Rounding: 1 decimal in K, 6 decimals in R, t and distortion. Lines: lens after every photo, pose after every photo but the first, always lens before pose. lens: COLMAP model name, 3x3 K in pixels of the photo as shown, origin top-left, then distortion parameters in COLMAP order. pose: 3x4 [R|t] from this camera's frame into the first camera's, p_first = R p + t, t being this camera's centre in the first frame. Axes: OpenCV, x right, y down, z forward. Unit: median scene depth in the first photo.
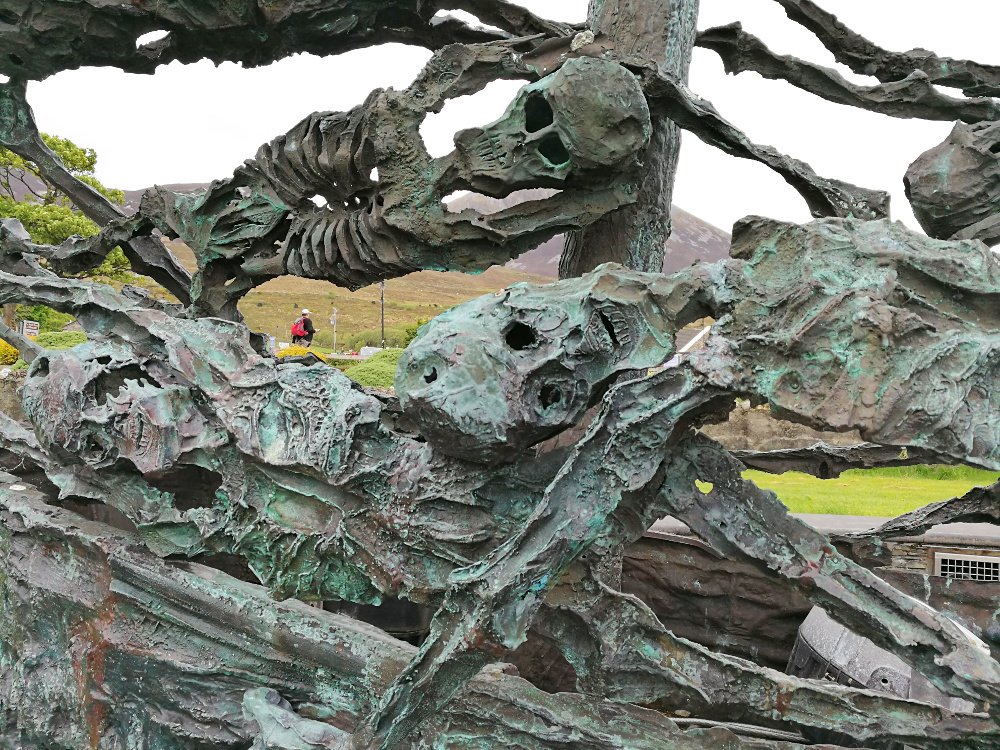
lens RADIAL K [[789.5, 0, 500.0], [0, 789.5, 375.0], [0, 0, 1]] dist [0.032479, -0.001996]
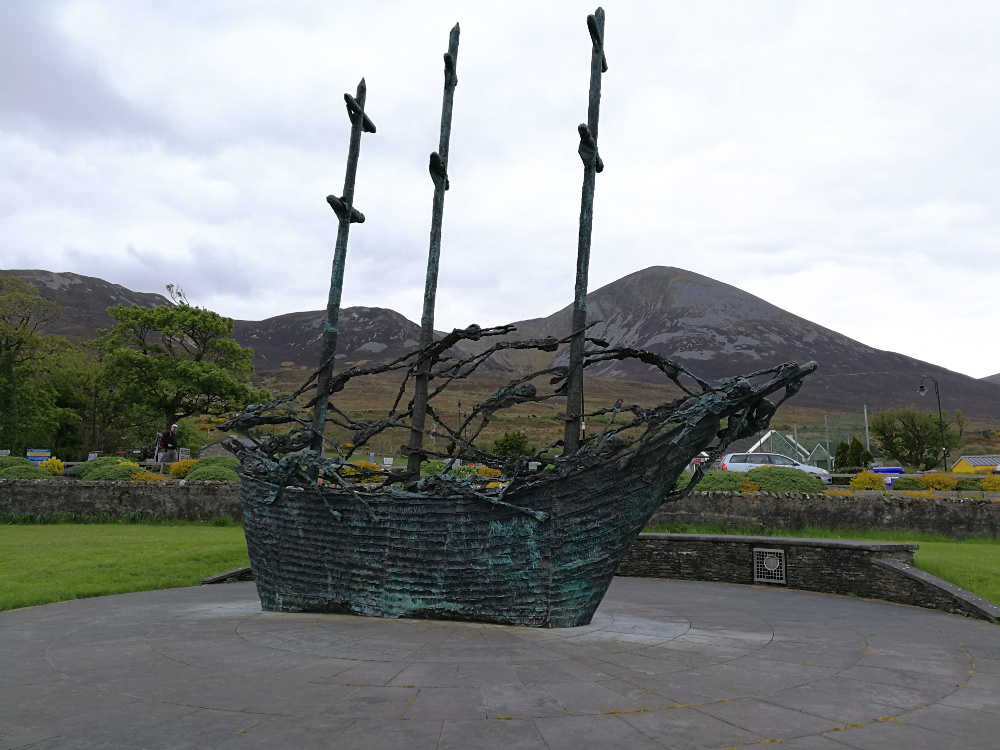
lens RADIAL K [[789.5, 0, 500.0], [0, 789.5, 375.0], [0, 0, 1]] dist [0.032479, -0.001996]
pose [[0.990822, -0.041379, -0.128687, 3.058177], [0.023208, 0.989933, -0.139623, 0.276617], [0.133169, 0.135355, 0.981807, -6.774313]]
